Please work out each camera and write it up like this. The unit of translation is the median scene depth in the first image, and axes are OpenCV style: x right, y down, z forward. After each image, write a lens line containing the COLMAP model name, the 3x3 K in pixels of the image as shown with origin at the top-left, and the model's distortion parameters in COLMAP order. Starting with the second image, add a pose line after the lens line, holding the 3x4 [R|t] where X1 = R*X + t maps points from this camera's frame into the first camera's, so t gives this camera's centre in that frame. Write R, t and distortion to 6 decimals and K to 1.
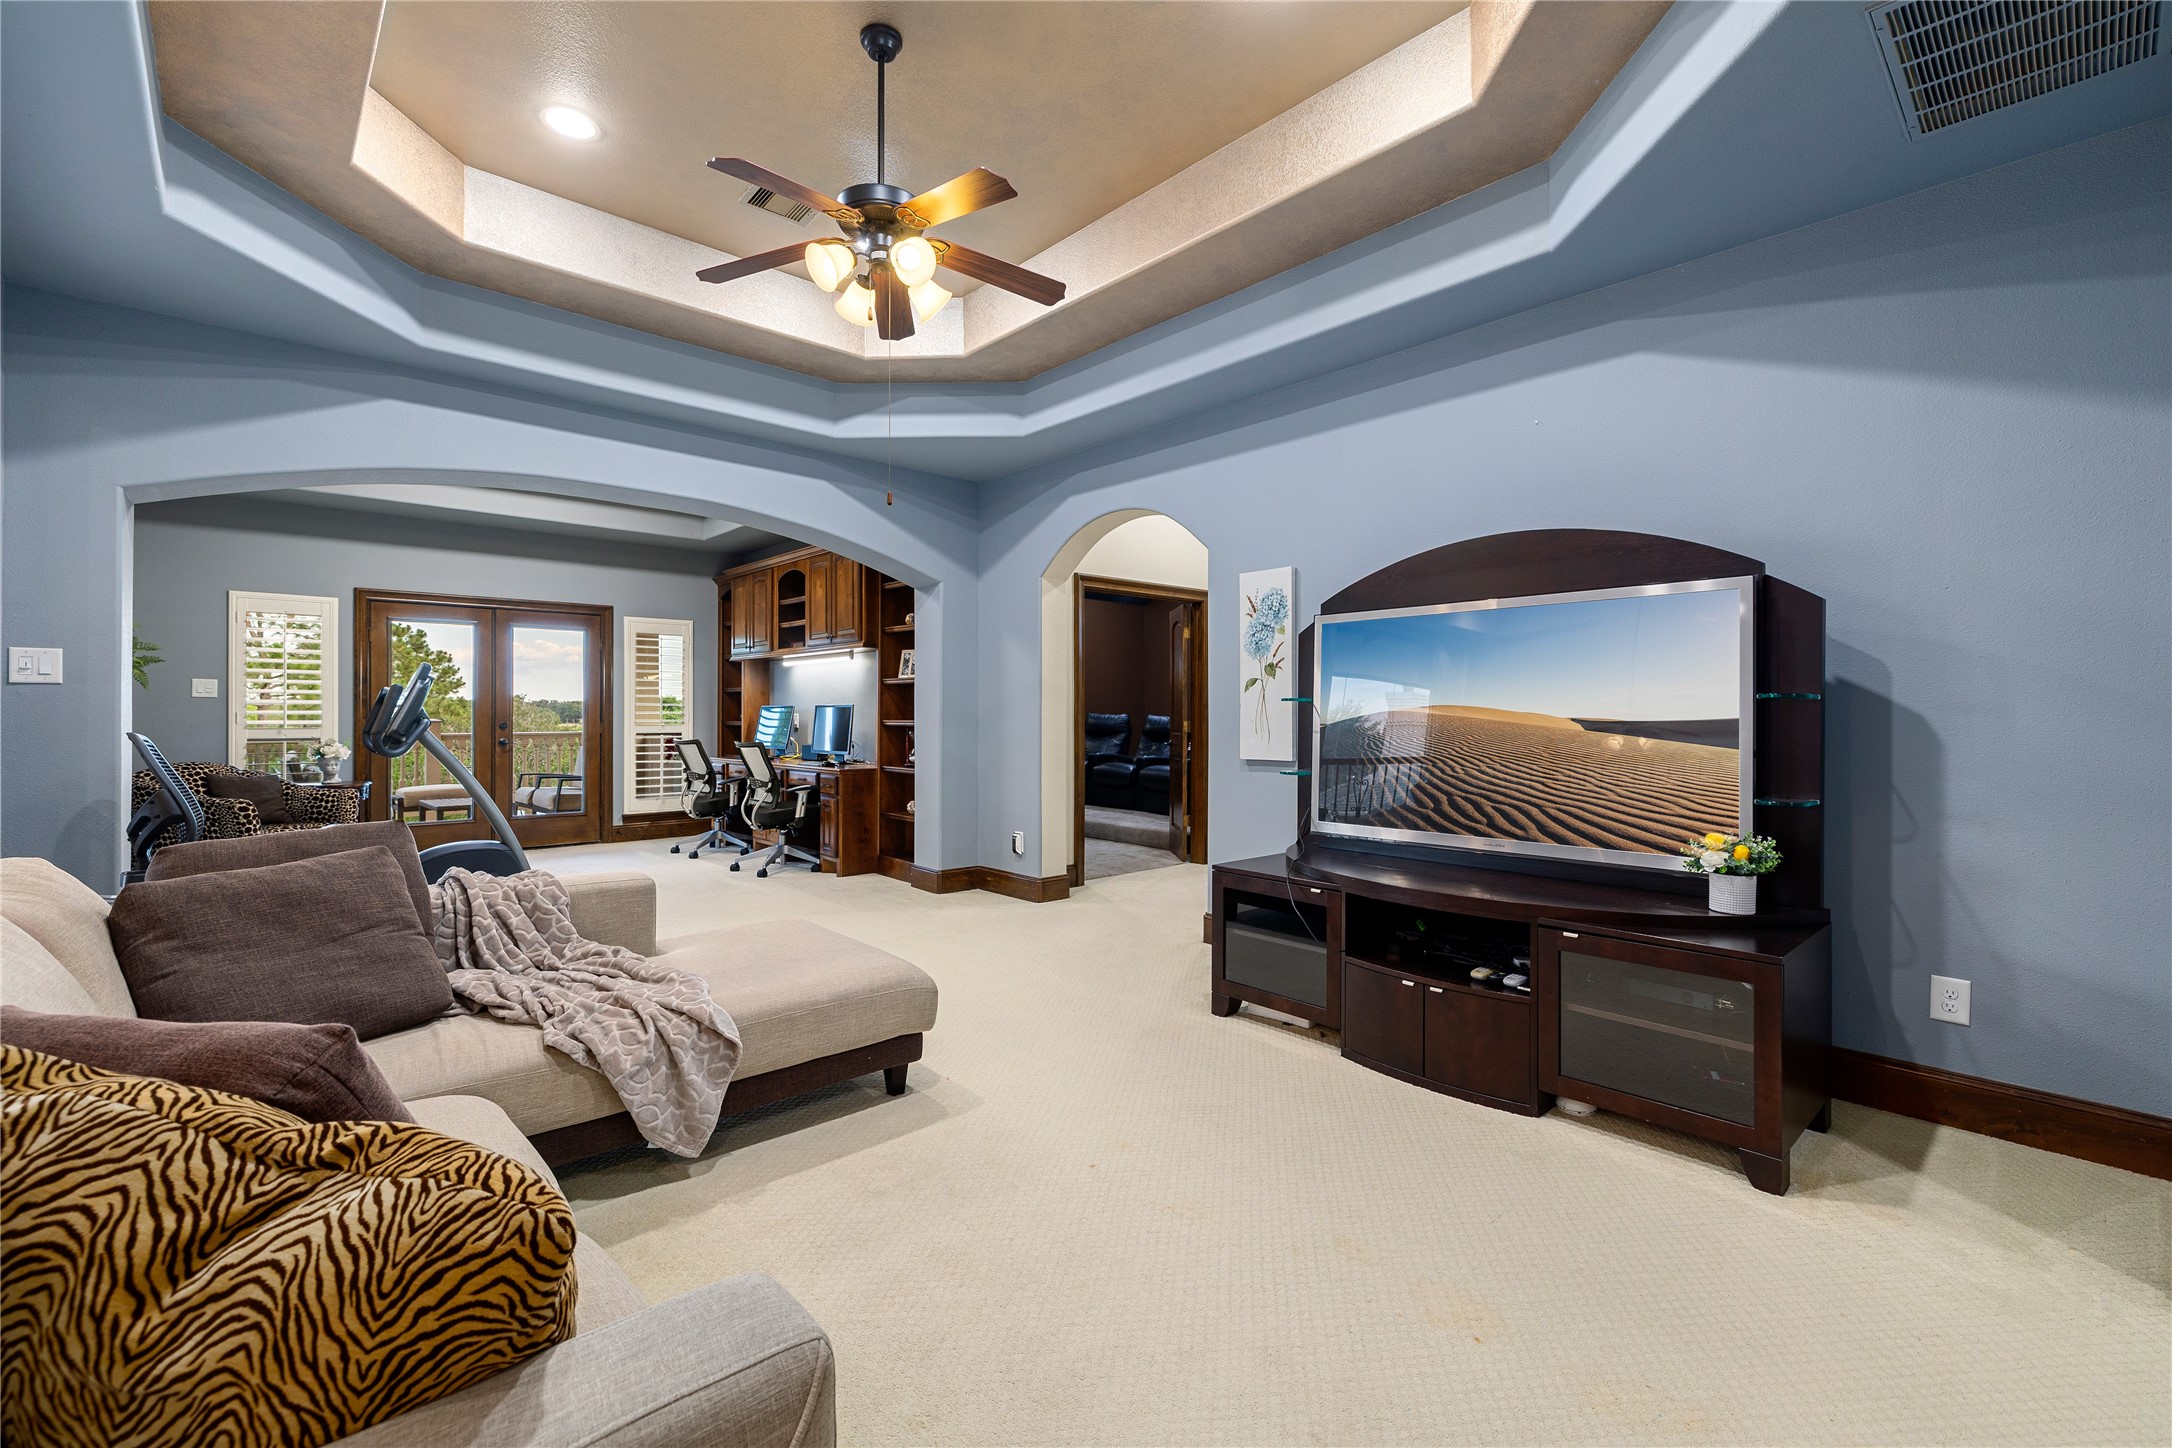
lens RADIAL K [[929.5, 0, 1094.3], [0, 929.5, 725.4], [0, 0, 1]] dist [0.002987, -0.000708]
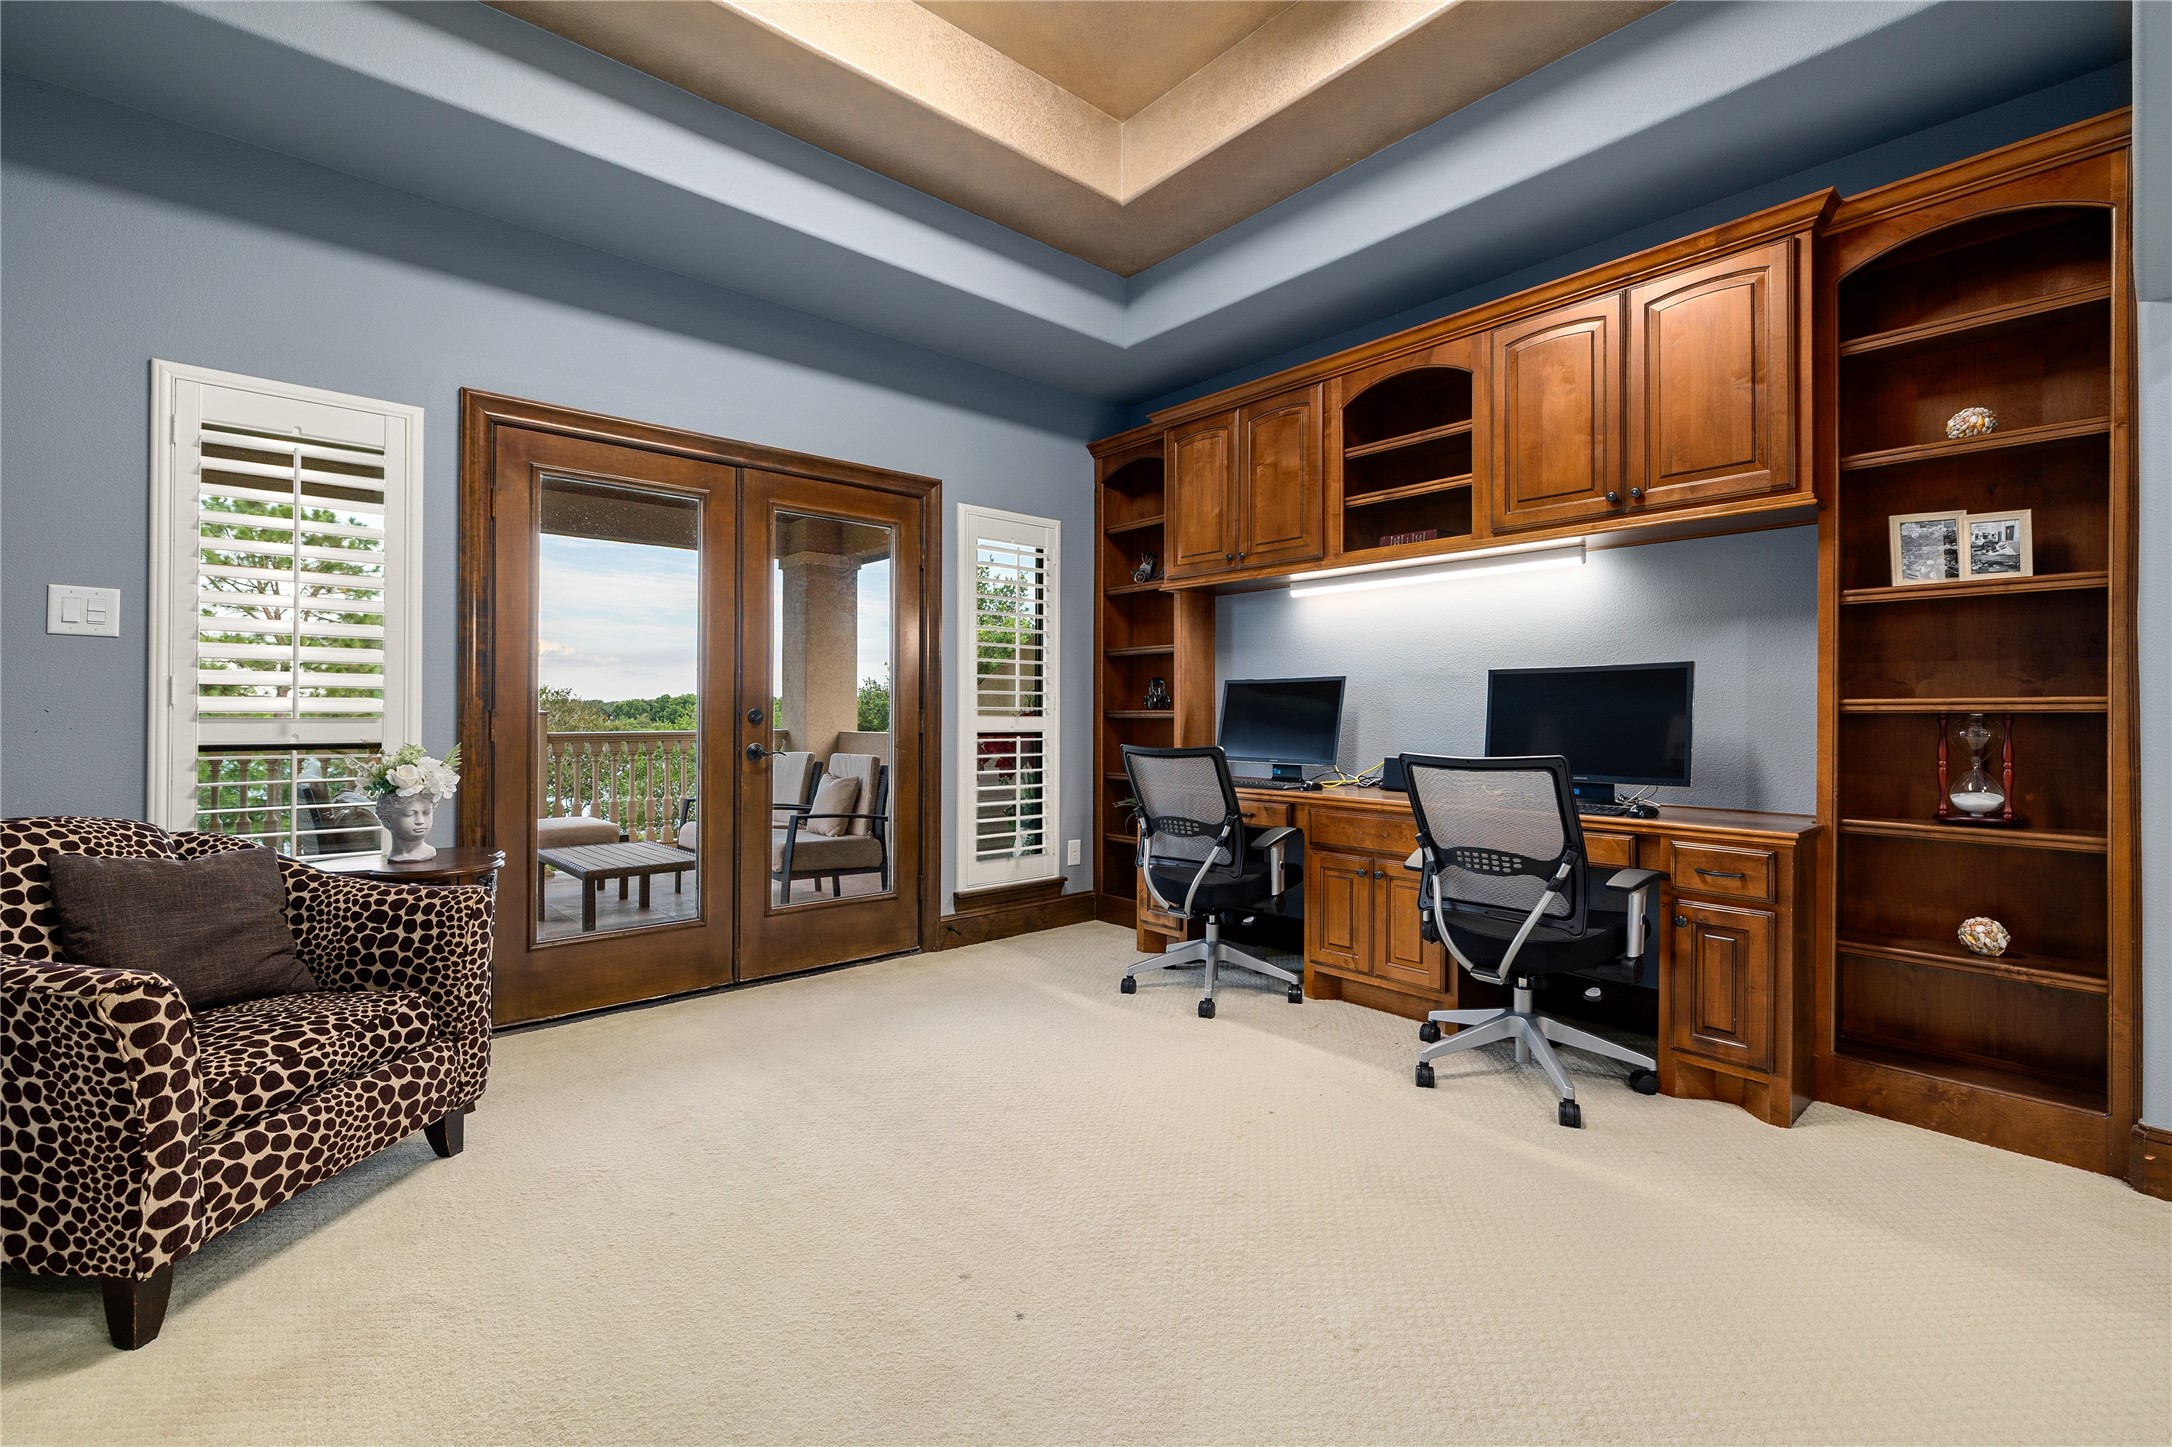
lens RADIAL K [[929.5, 0, 1089.0], [0, 929.5, 719.1], [0, 0, 1]] dist [0.002987, -0.000708]
pose [[0.999855, 0.000850, -0.017014, -0.462096], [-0.000968, 0.999976, -0.006922, 0.004821], [0.017007, 0.006938, 0.999831, 0.536659]]
